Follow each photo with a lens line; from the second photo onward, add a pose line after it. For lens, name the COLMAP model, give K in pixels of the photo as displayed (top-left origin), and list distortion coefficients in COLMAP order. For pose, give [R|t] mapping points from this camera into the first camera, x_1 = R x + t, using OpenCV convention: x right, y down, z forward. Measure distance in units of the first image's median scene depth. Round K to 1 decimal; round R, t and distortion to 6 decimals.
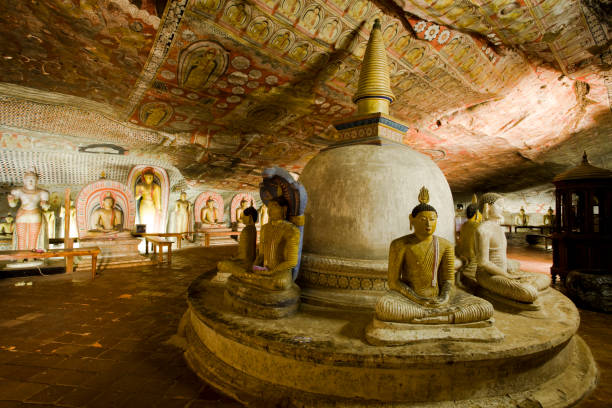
lens RADIAL K [[305.5, 0, 310.8], [0, 305.5, 202.2], [0, 0, 1]] dist [-0.067538, 0.028357]
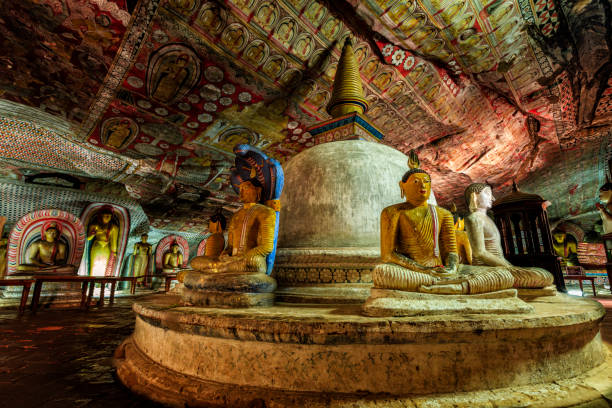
lens RADIAL K [[296.7, 0, 306.0], [0, 296.7, 204.0], [0, 0, 1]] dist [-0.002660, -0.001339]
pose [[0.996005, 0.002260, 0.089274, -0.018079], [0.015337, 0.980497, -0.195934, 0.167726], [-0.087975, 0.196520, 0.976545, 0.108745]]
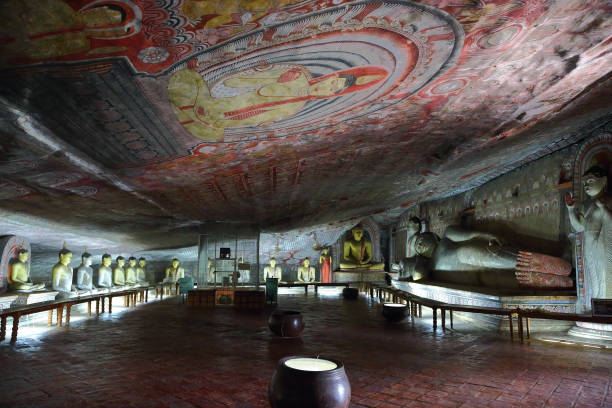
lens RADIAL K [[441.4, 0, 306.0], [0, 441.4, 204.0], [0, 0, 1]] dist [0.003296, -0.003981]
pose [[0.652929, 0.095995, 0.751312, -0.025951], [-0.021989, 0.993920, -0.107883, 0.053451], [-0.757100, 0.053919, 0.651070, 1.721777]]
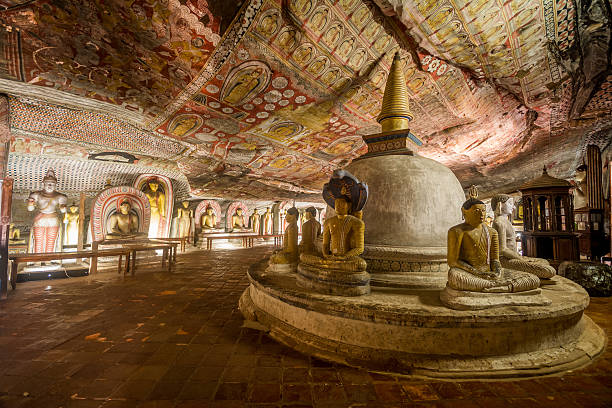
lens RADIAL K [[268.8, 0, 306.7], [0, 268.8, 203.4], [0, 0, 1]] dist [0.010433, -0.011926]
pose [[0.993492, 0.002591, 0.113873, -0.268467], [0.001540, 0.999344, -0.036178, 0.038527], [-0.113892, 0.036118, 0.992836, -0.020057]]
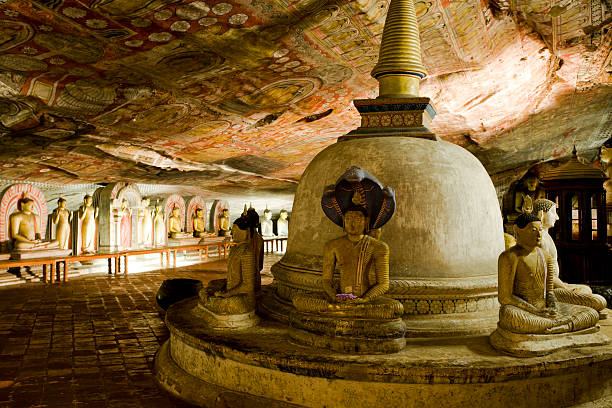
lens RADIAL K [[555.9, 0, 311.0], [0, 555.9, 202.6], [0, 0, 1]] dist [-0.004167, 0.078960]
pose [[0.901642, -0.002343, 0.432477, -0.609087], [-0.001751, 0.999957, 0.009067, -0.026893], [-0.432480, -0.008933, 0.901599, -0.176221]]
